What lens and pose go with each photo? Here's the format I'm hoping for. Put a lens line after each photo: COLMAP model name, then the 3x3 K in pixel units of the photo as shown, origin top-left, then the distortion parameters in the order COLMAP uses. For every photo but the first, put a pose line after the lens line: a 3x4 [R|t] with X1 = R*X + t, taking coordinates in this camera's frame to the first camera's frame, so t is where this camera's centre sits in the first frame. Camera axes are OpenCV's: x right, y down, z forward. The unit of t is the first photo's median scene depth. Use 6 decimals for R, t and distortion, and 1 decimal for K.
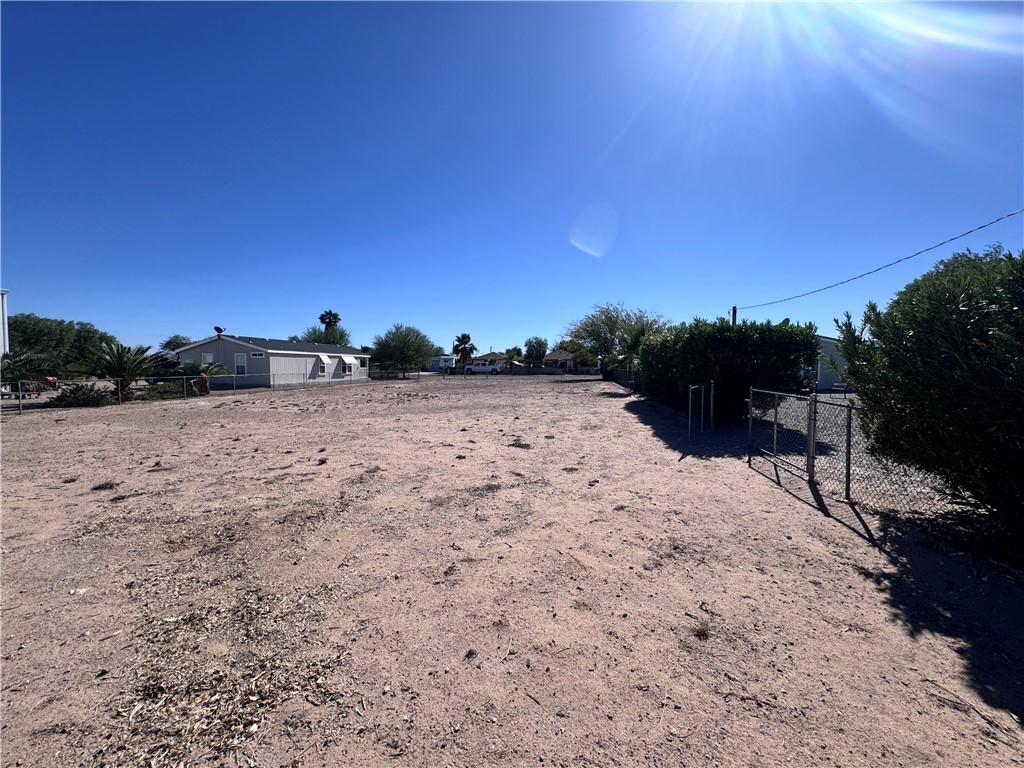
lens RADIAL K [[412.7, 0, 510.0], [0, 412.7, 378.6], [0, 0, 1]] dist [-0.000389, 0.000584]
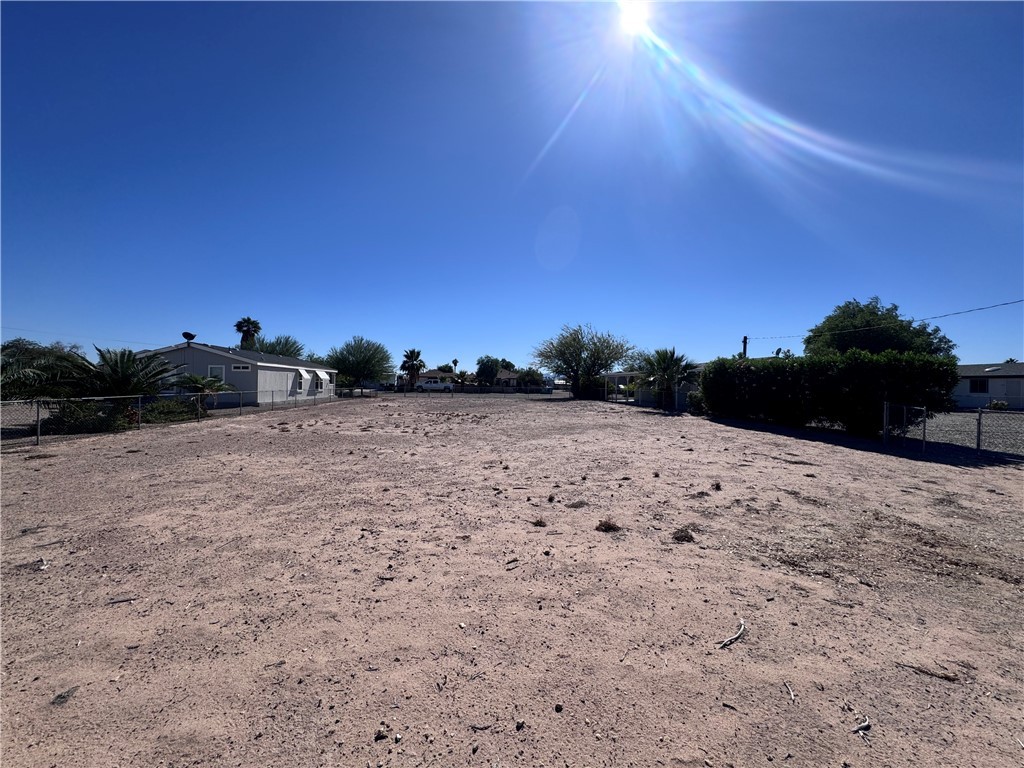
lens RADIAL K [[412.7, 0, 512.8], [0, 412.7, 384.7], [0, 0, 1]] dist [-0.000389, 0.000584]
pose [[0.965111, 0.012159, 0.261557, -0.196355], [-0.004677, 0.999562, -0.029209, -0.000539], [-0.261798, 0.026967, 0.964746, 0.028095]]
